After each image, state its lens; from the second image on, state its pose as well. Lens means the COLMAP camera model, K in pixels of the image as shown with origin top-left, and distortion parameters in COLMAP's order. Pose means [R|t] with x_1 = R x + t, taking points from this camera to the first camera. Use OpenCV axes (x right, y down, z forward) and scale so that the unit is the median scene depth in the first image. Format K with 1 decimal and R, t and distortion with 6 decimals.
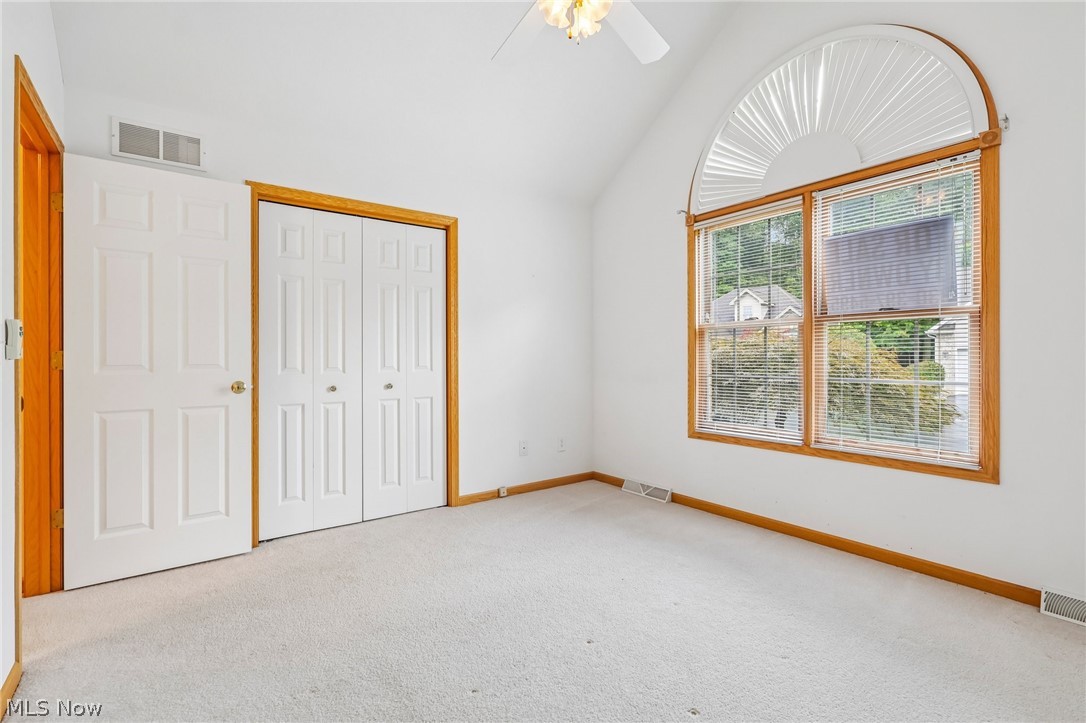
lens RADIAL K [[503.3, 0, 542.5], [0, 503.3, 355.3], [0, 0, 1]] dist [-0.004186, 0.001742]
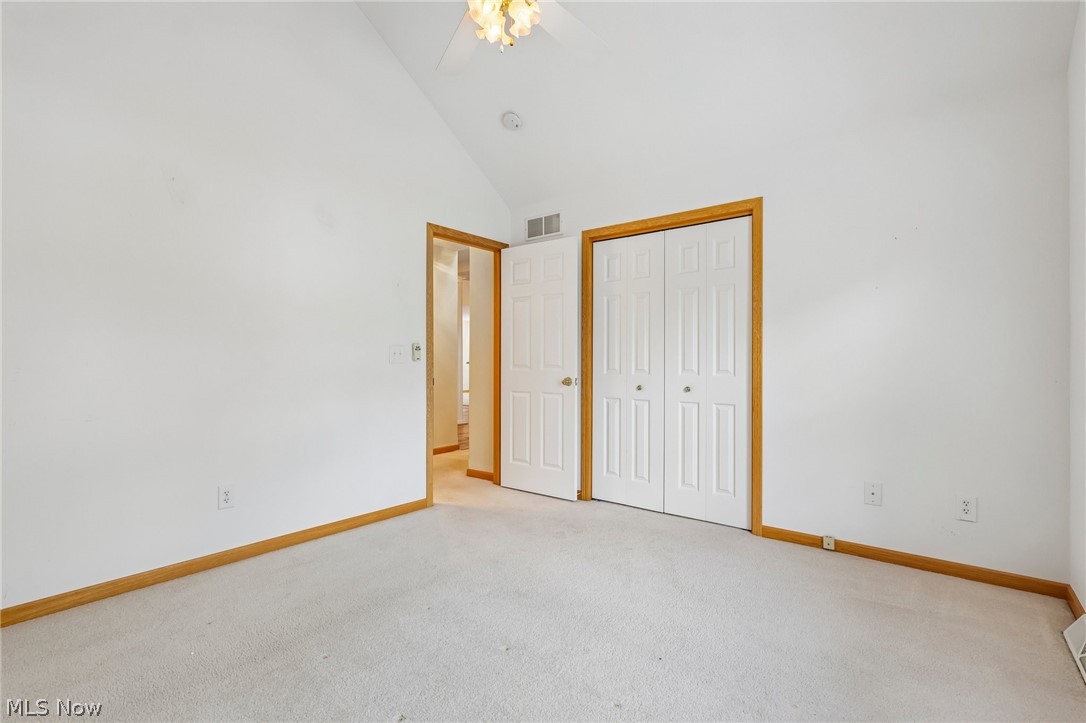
lens RADIAL K [[503.3, 0, 537.7], [0, 503.3, 364.8], [0, 0, 1]] dist [-0.004186, 0.001742]
pose [[0.254003, 0.007026, -0.967178, 0.558683], [-0.003236, 0.999974, 0.006414, 0.006212], [0.967198, 0.001501, 0.254019, 0.421589]]
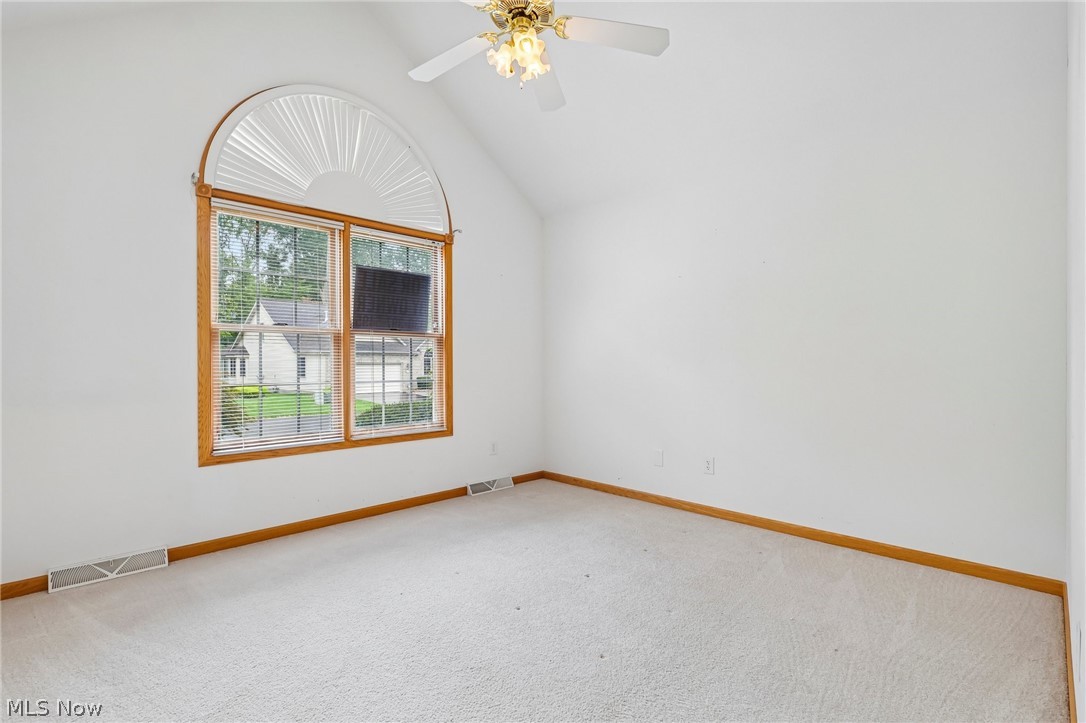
lens RADIAL K [[503.3, 0, 540.1], [0, 503.3, 359.9], [0, 0, 1]] dist [-0.004186, 0.001742]
pose [[-0.142283, 0.007327, 0.989799, -1.161709], [-0.004690, 0.999956, -0.008076, 0.002543], [-0.989815, -0.005791, -0.142242, 1.224557]]
